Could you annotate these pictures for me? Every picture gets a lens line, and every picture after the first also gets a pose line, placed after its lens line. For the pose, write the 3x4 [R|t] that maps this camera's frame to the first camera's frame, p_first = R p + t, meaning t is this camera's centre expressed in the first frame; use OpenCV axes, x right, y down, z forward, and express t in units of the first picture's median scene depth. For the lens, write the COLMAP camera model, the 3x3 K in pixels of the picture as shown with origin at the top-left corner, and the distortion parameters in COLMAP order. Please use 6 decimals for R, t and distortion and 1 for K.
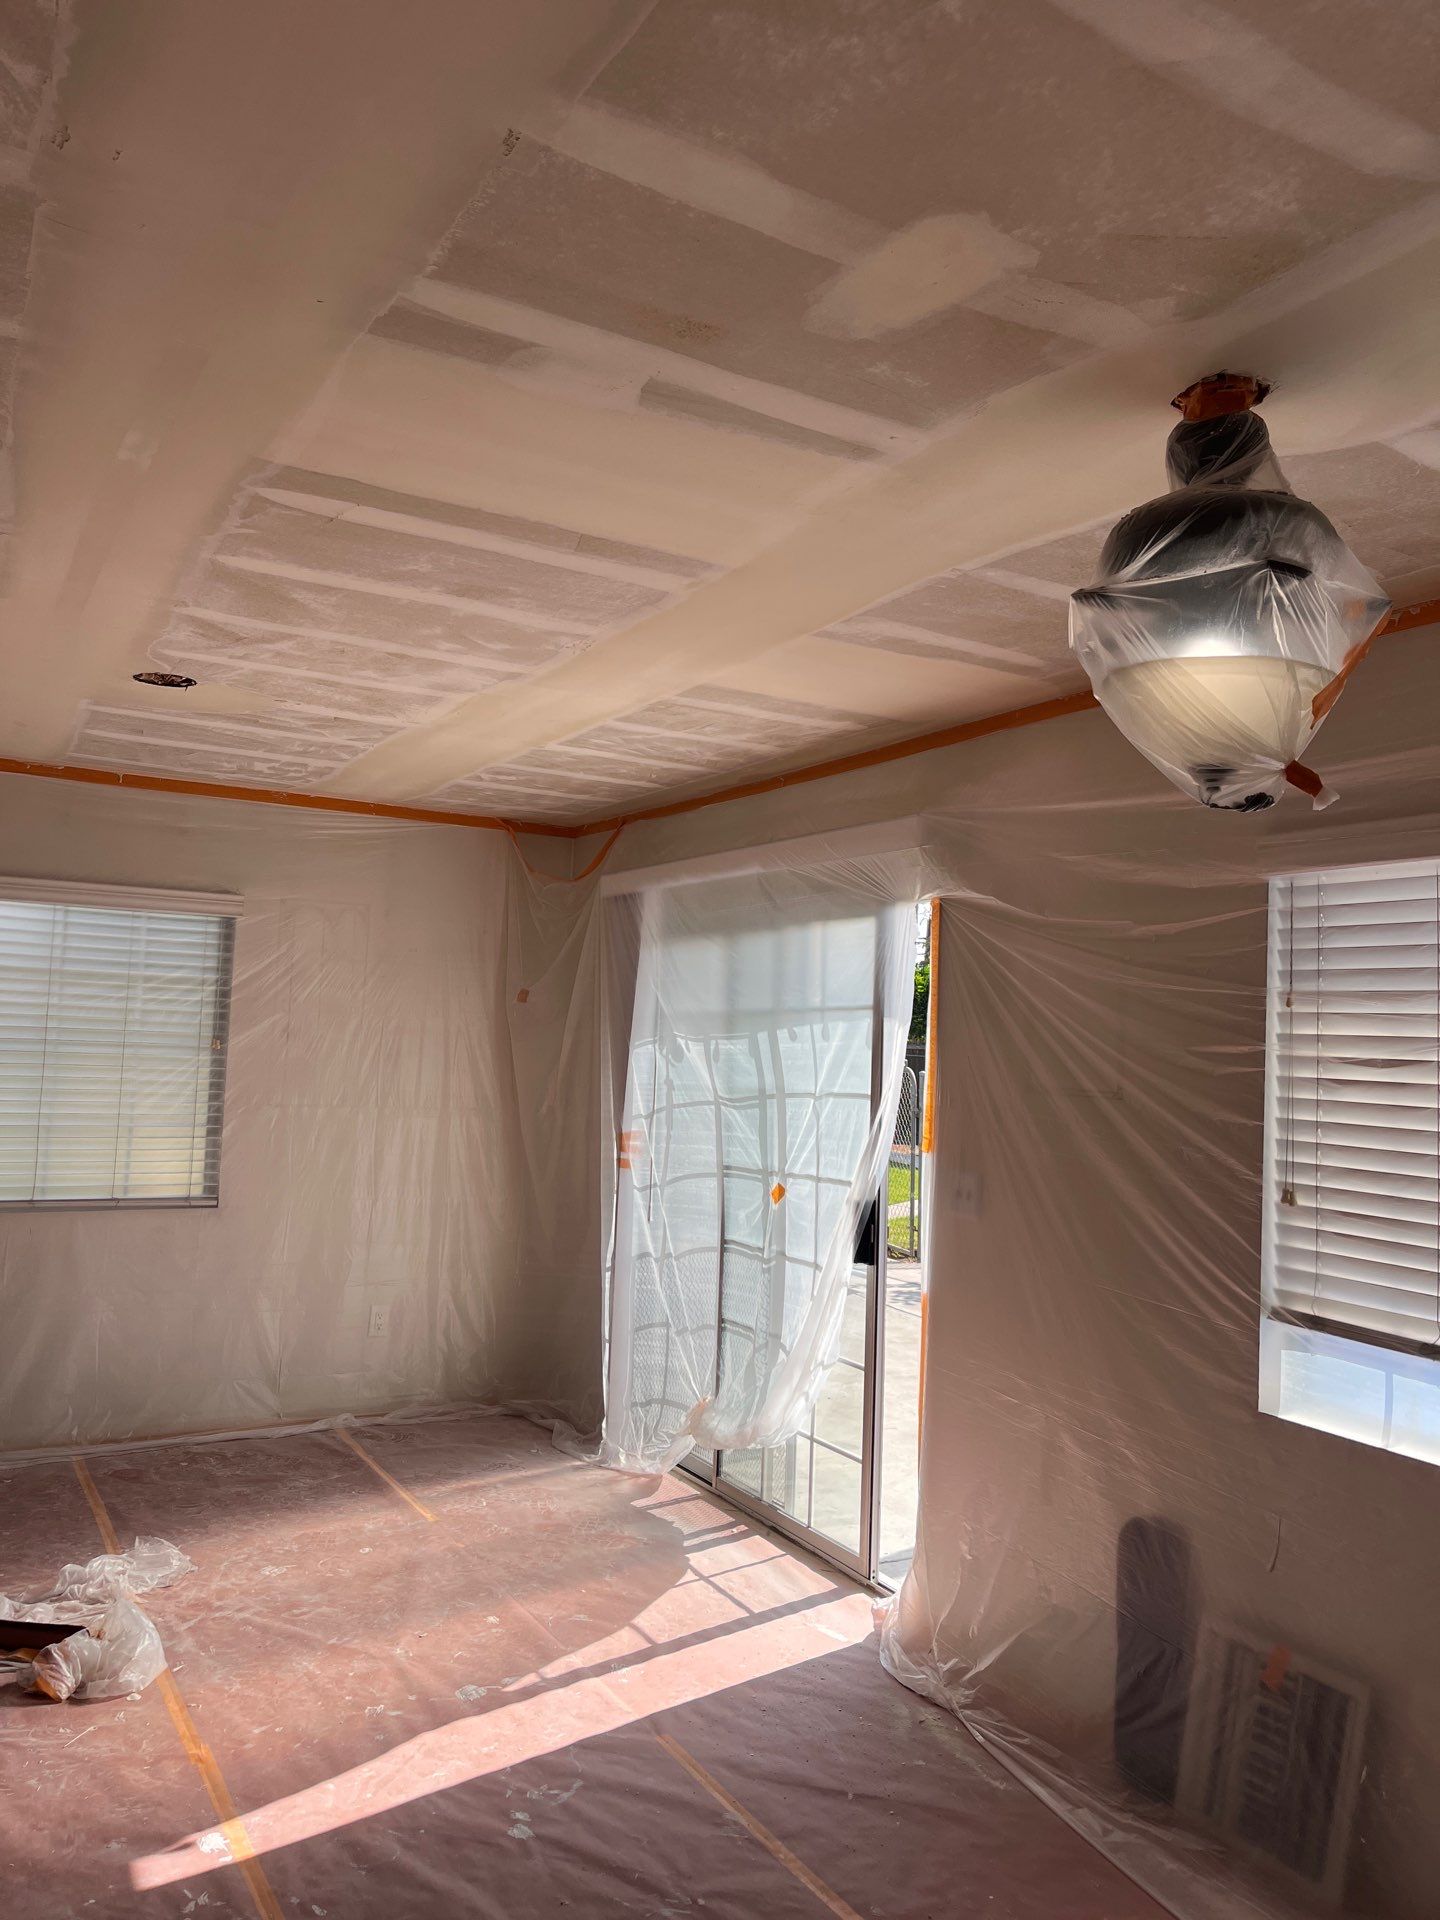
lens RADIAL K [[1462.2, 0, 717.6], [0, 1462.2, 969.8], [0, 0, 1]] dist [0.018225, 0.000511]
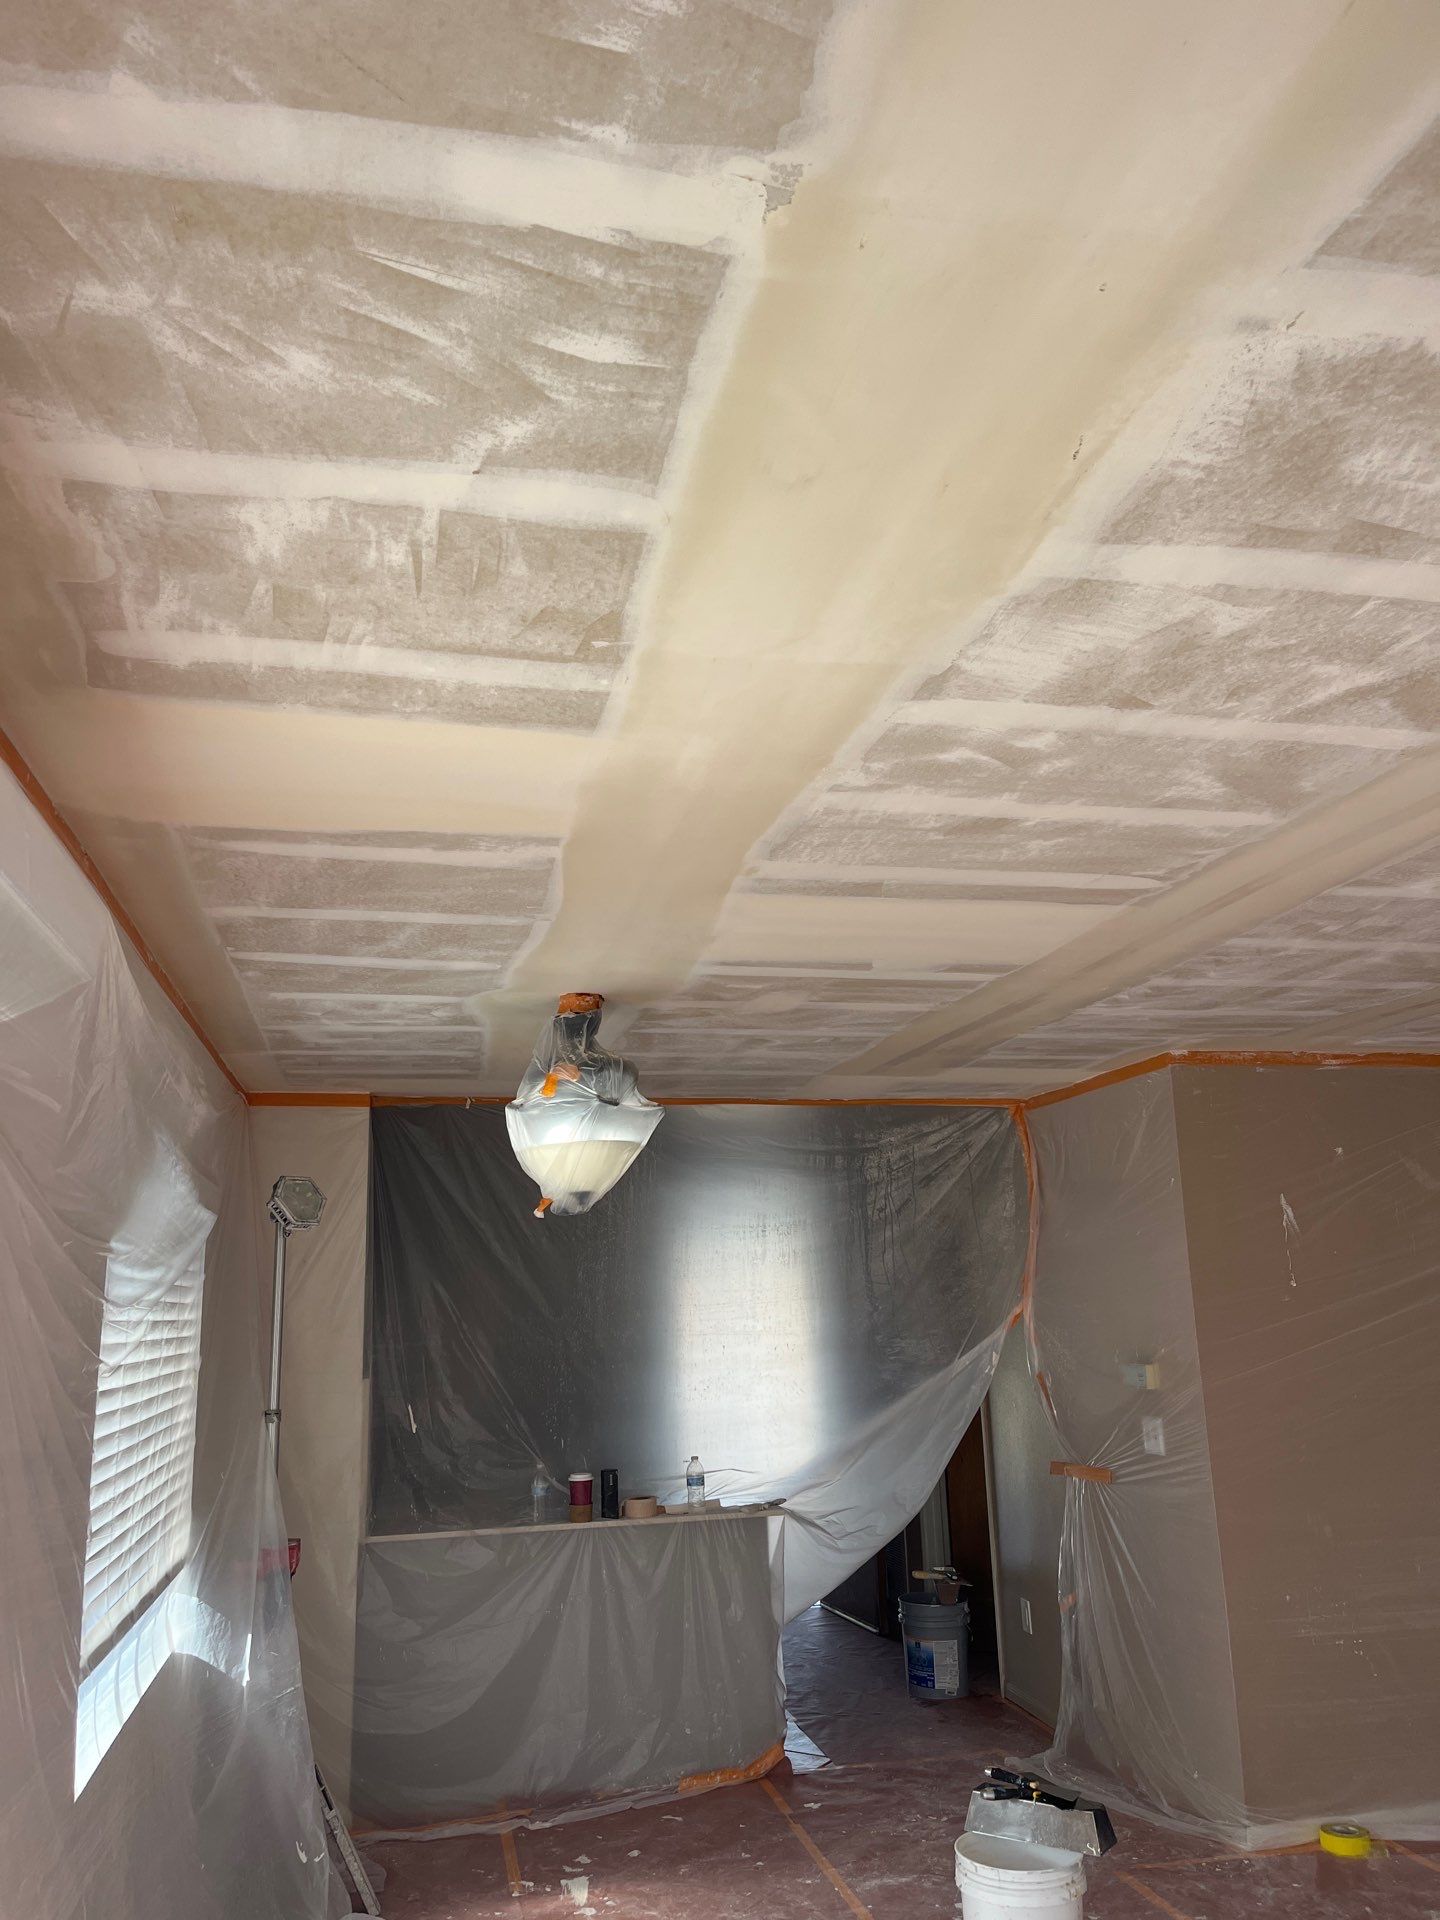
lens RADIAL K [[1462.2, 0, 717.6], [0, 1462.2, 969.8], [0, 0, 1]] dist [0.018225, 0.000511]
pose [[-0.953544, 0.048843, 0.297269, -0.259202], [-0.031536, 0.965164, -0.259739, 0.044406], [-0.299599, -0.257047, -0.918786, 1.751608]]
